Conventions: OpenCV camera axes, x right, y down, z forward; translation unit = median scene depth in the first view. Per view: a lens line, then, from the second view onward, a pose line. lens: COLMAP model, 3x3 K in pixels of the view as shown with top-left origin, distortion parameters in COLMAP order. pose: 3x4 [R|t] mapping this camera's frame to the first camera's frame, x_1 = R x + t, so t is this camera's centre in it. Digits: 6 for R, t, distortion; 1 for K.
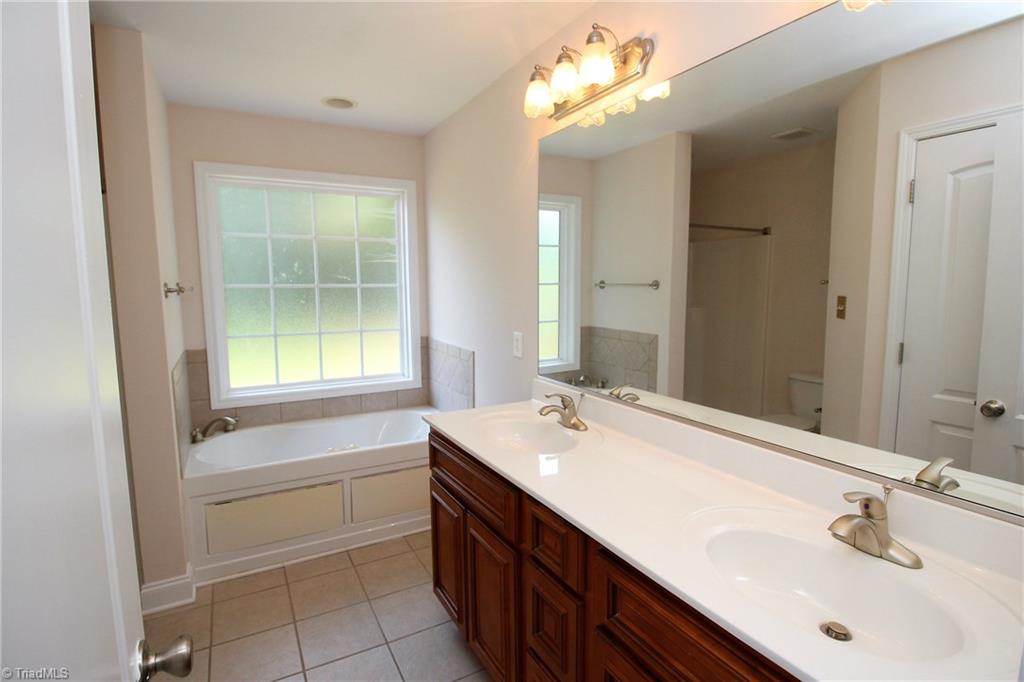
lens RADIAL K [[482.6, 0, 508.1], [0, 482.6, 339.8], [0, 0, 1]] dist [-0.003515, -0.012530]
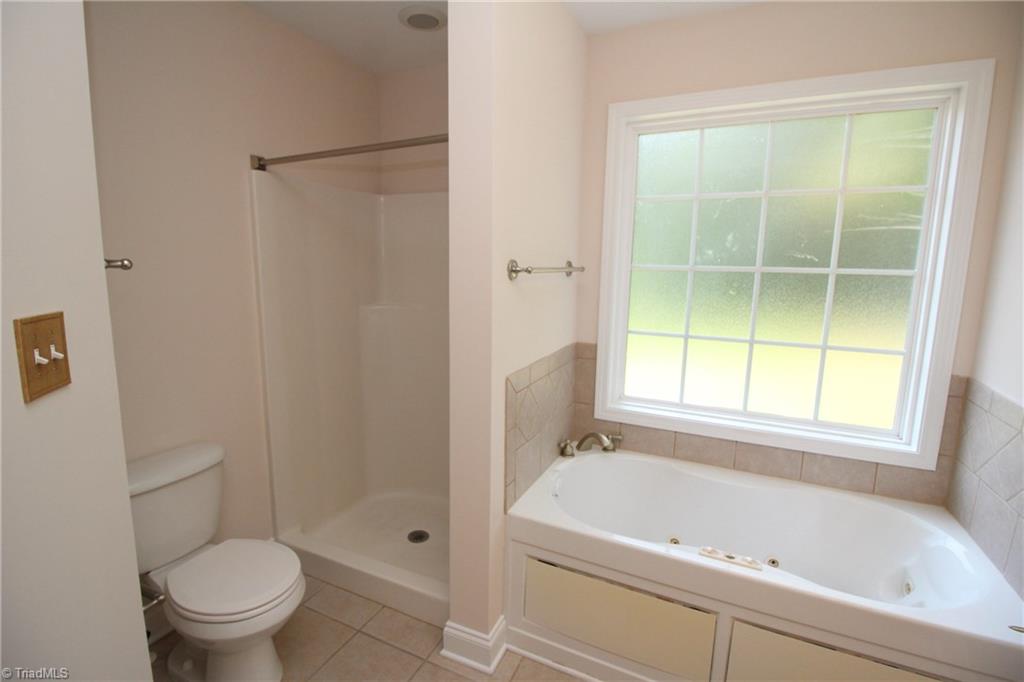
lens RADIAL K [[482.6, 0, 495.7], [0, 482.6, 339.6], [0, 0, 1]] dist [-0.003515, -0.012530]
pose [[0.576129, 0.142042, -0.804922, -0.065860], [-0.111468, 0.989238, 0.094784, -0.041293], [0.809723, 0.035115, 0.585761, 0.345184]]
